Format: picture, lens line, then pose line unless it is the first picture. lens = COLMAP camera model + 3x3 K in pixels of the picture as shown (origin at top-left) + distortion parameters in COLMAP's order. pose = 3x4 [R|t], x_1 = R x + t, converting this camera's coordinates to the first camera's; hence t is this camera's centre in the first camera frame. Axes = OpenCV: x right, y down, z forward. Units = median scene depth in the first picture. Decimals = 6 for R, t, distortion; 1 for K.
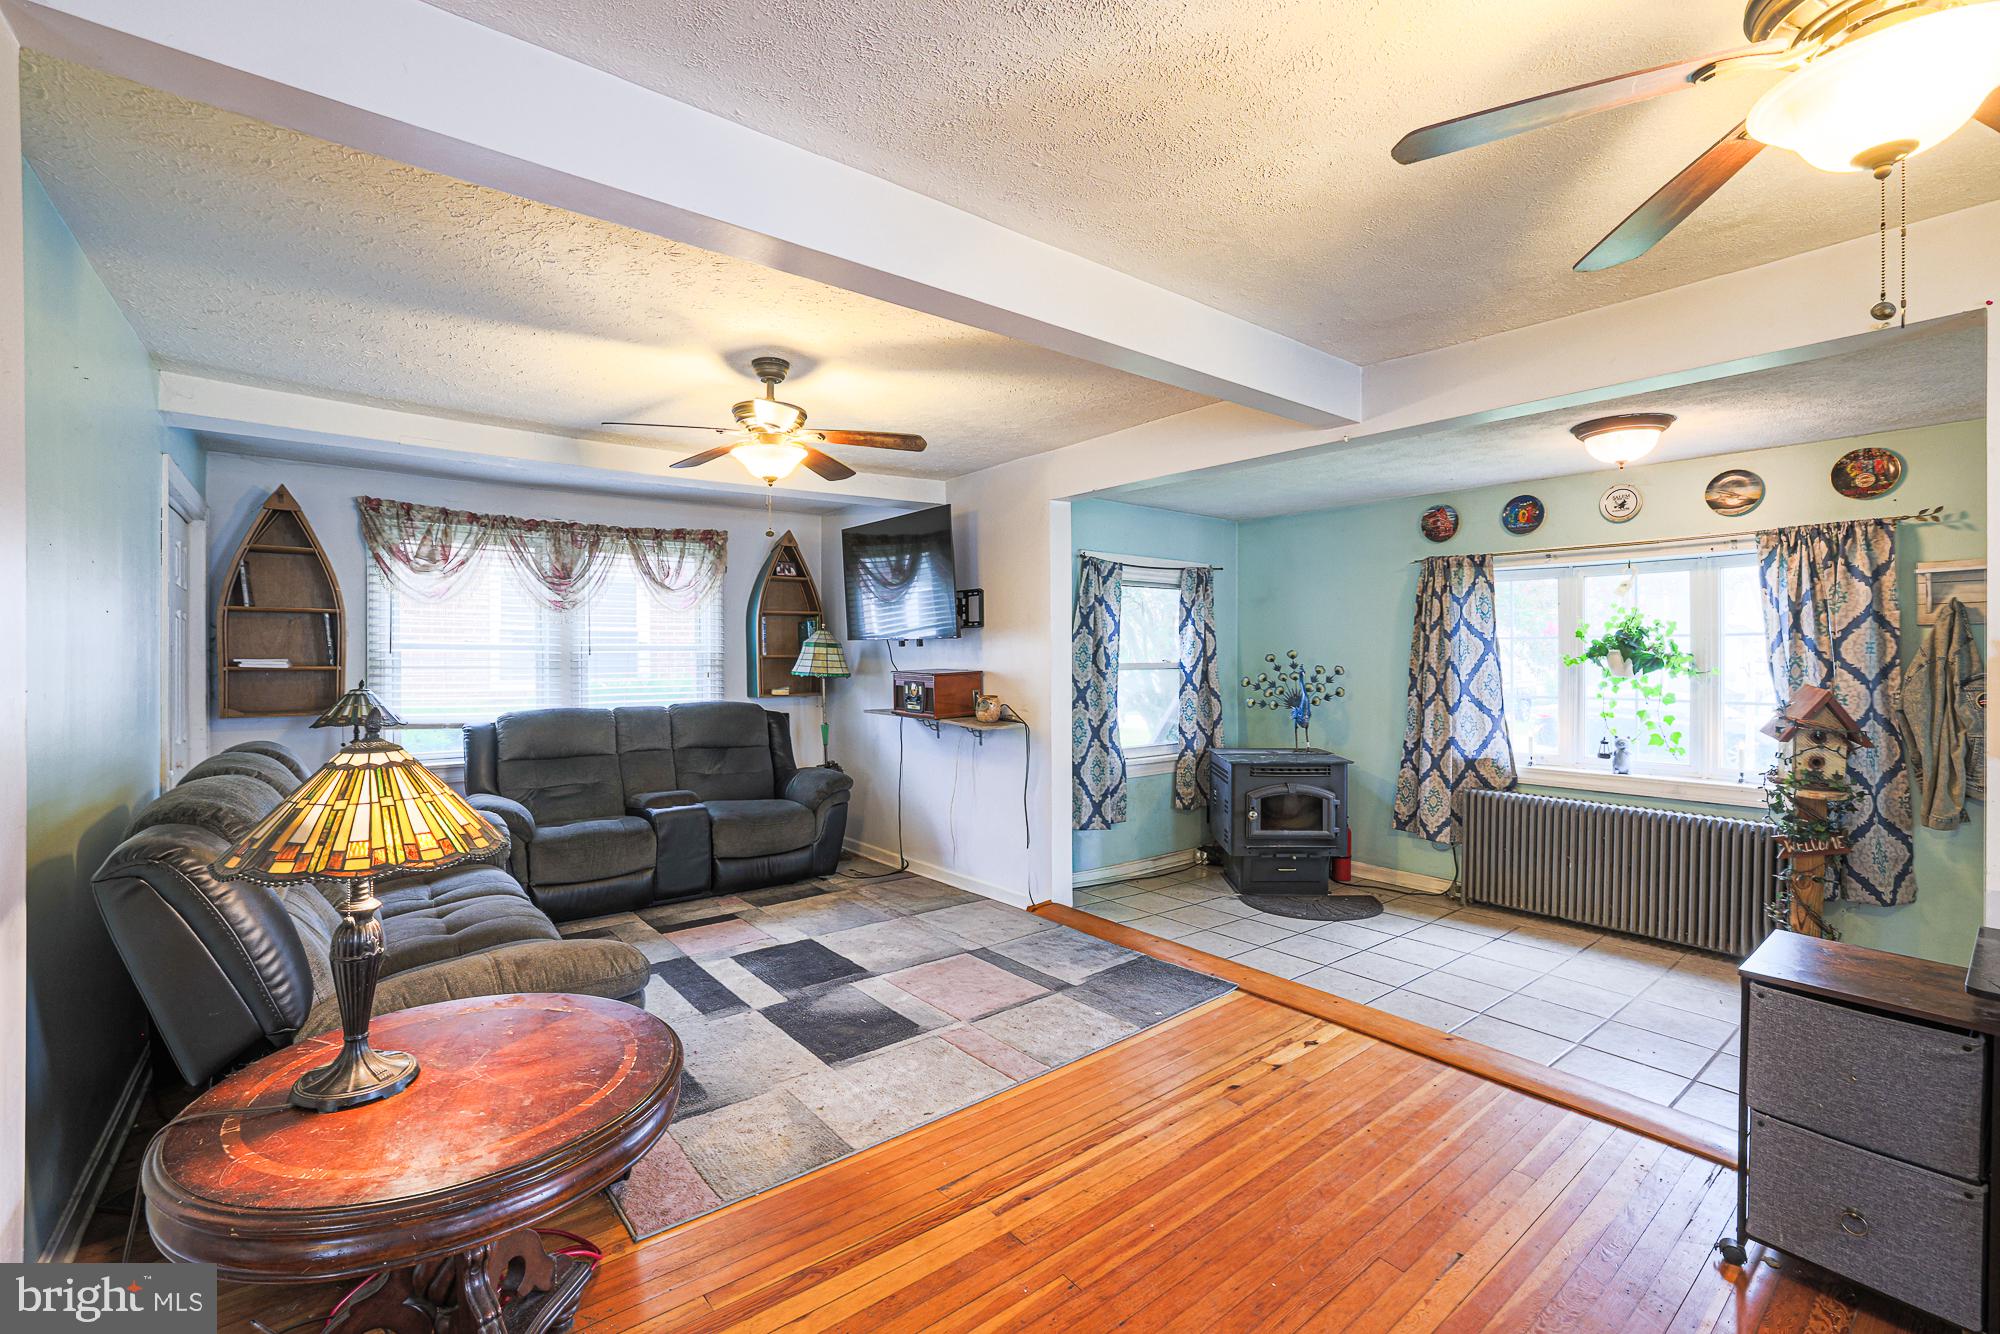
lens RADIAL K [[874.2, 0, 1034.1], [0, 874.2, 648.6], [0, 0, 1]] dist [-0.026791, 0.006868]
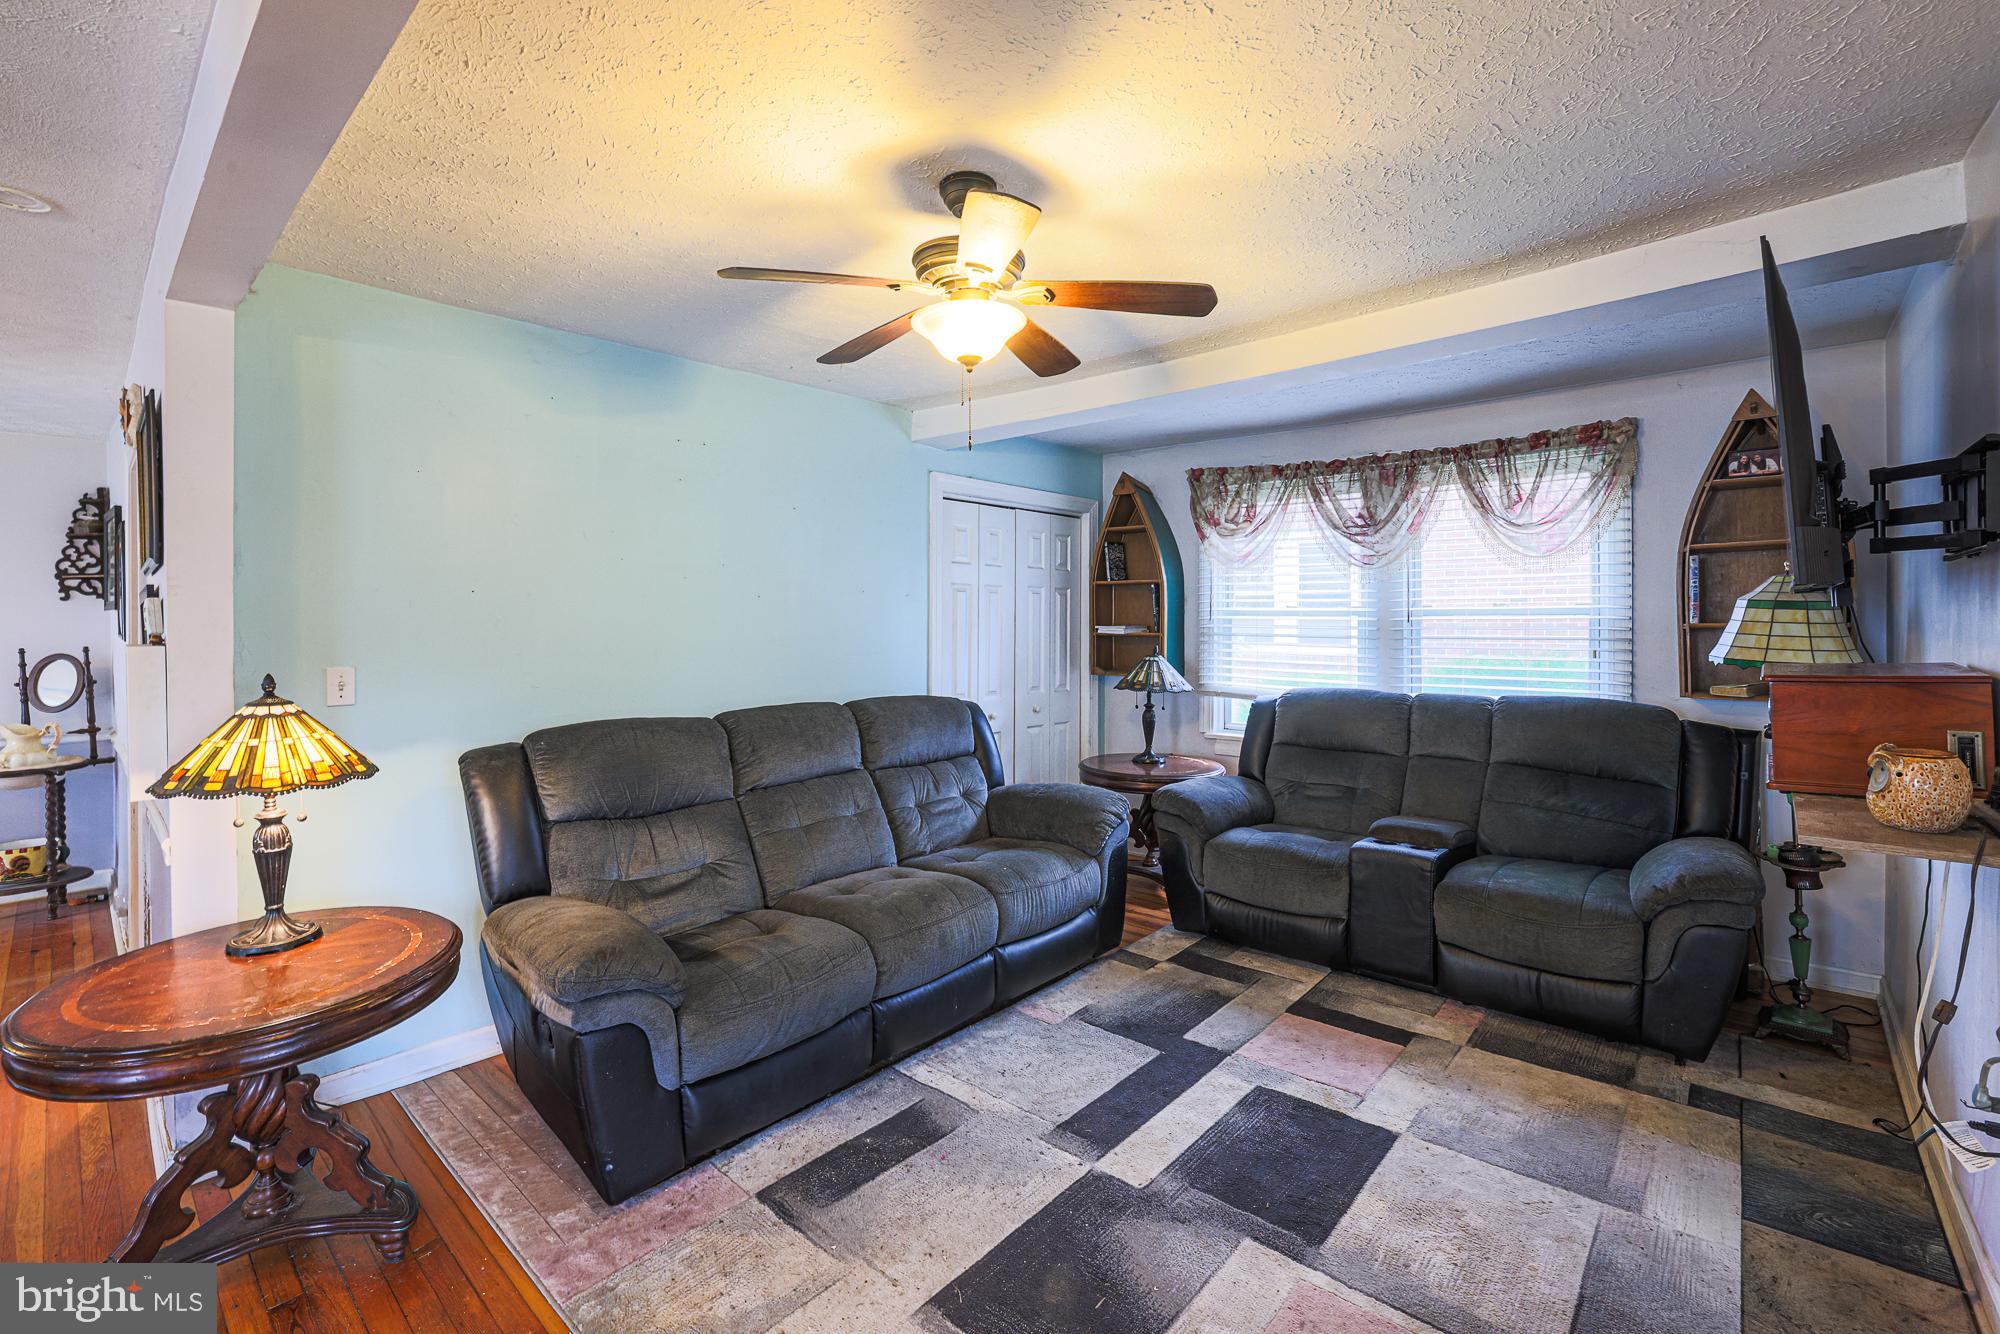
lens RADIAL K [[874.2, 0, 992.7], [0, 874.2, 623.5], [0, 0, 1]] dist [-0.026791, 0.006868]
pose [[0.134106, 0.007717, -0.990937, 0.226660], [0.009844, 0.999910, 0.009119, -0.002360], [0.990918, -0.010977, 0.134018, 0.600153]]
